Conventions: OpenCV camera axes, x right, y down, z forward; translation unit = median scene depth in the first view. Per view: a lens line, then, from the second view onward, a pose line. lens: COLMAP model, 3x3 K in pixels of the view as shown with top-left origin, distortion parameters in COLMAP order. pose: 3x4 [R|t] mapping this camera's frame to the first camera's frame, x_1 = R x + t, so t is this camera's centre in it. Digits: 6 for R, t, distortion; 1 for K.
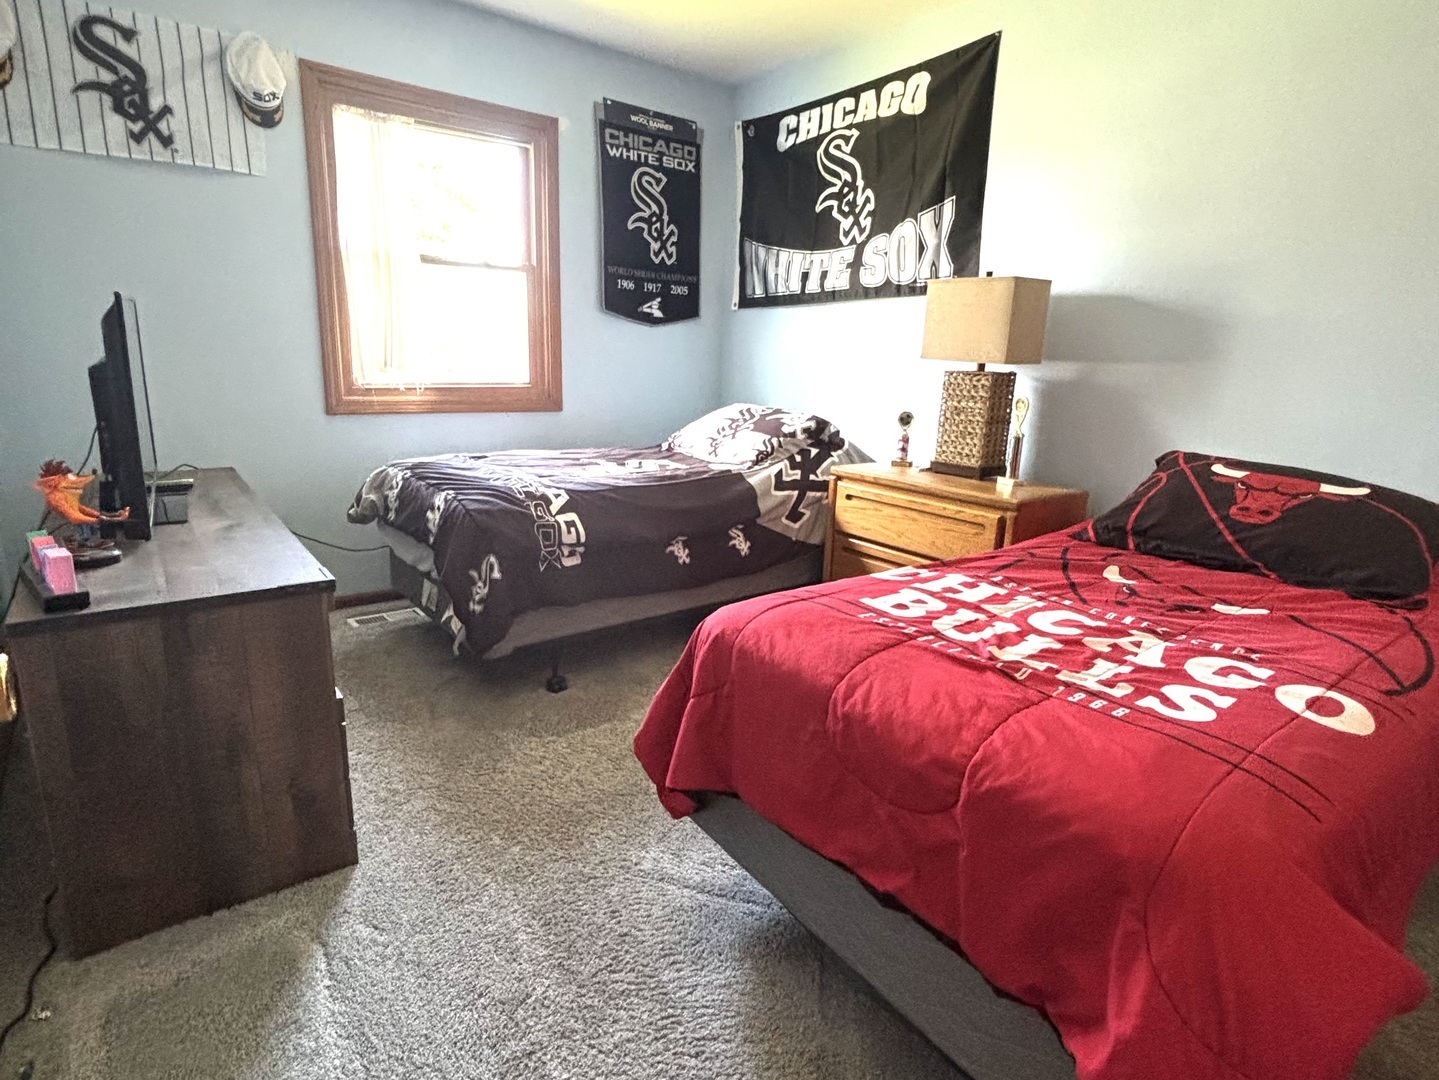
lens RADIAL K [[776.3, 0, 716.5], [0, 776.3, 536.2], [0, 0, 1]] dist [-0.003511, 0.001552]
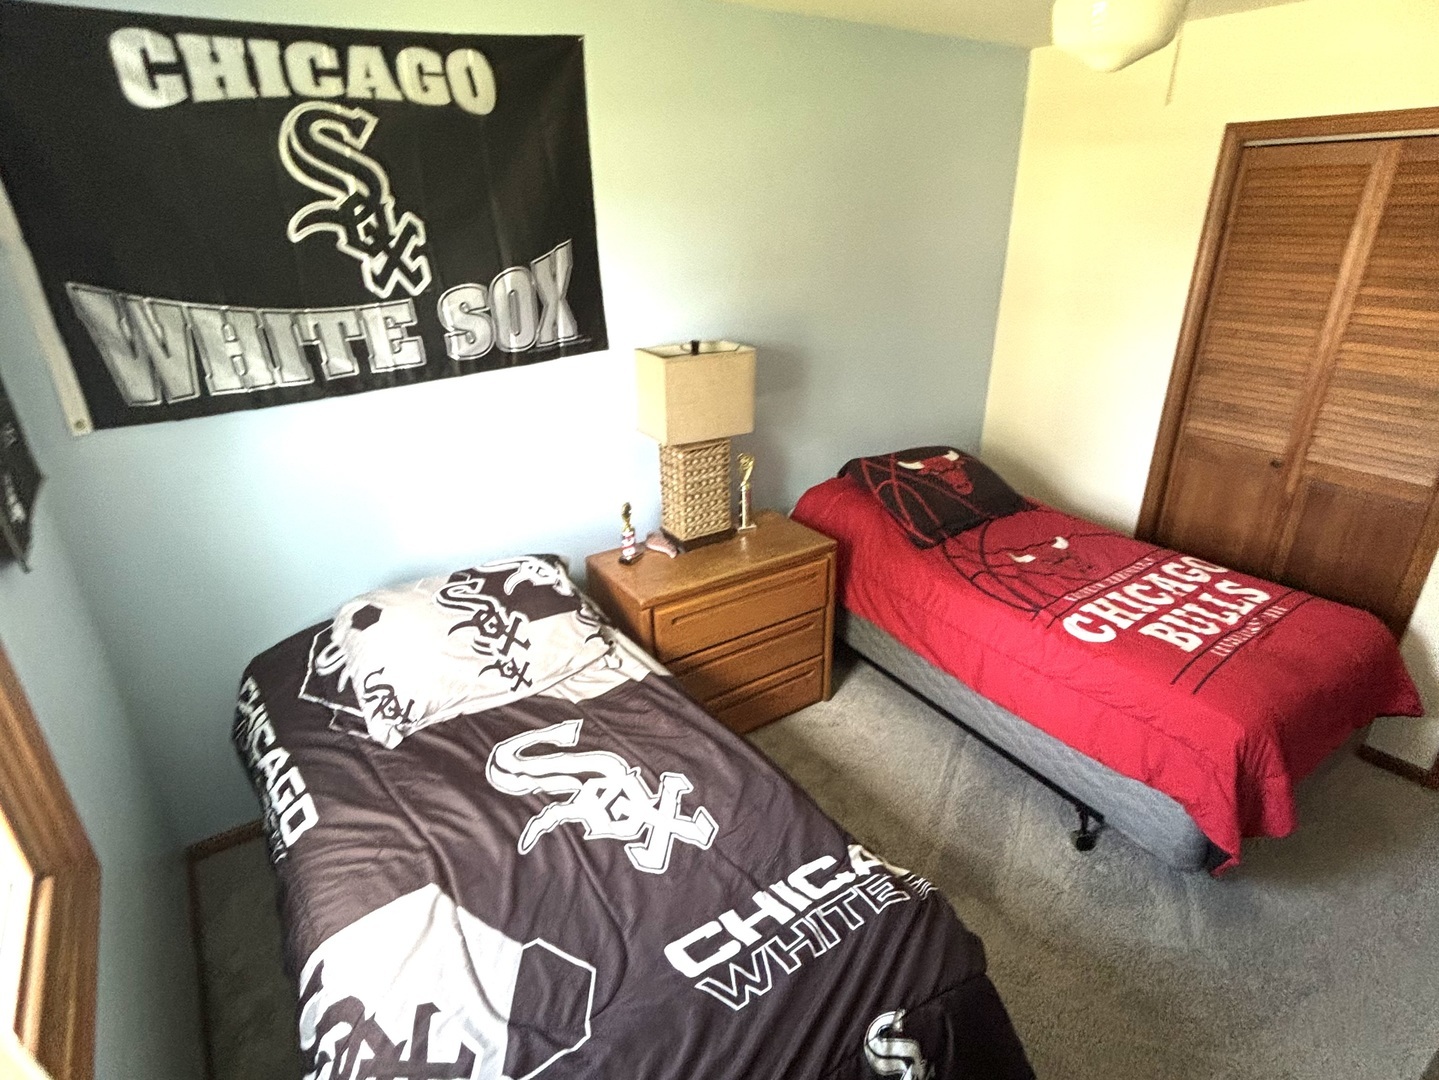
lens RADIAL K [[776.3, 0, 713.4], [0, 776.3, 541.7], [0, 0, 1]] dist [-0.003511, 0.001552]
pose [[0.065253, -0.437906, 0.896650, -0.482383], [0.248504, 0.877386, 0.410413, -0.406489], [-0.966431, 0.196040, 0.166073, 0.697189]]
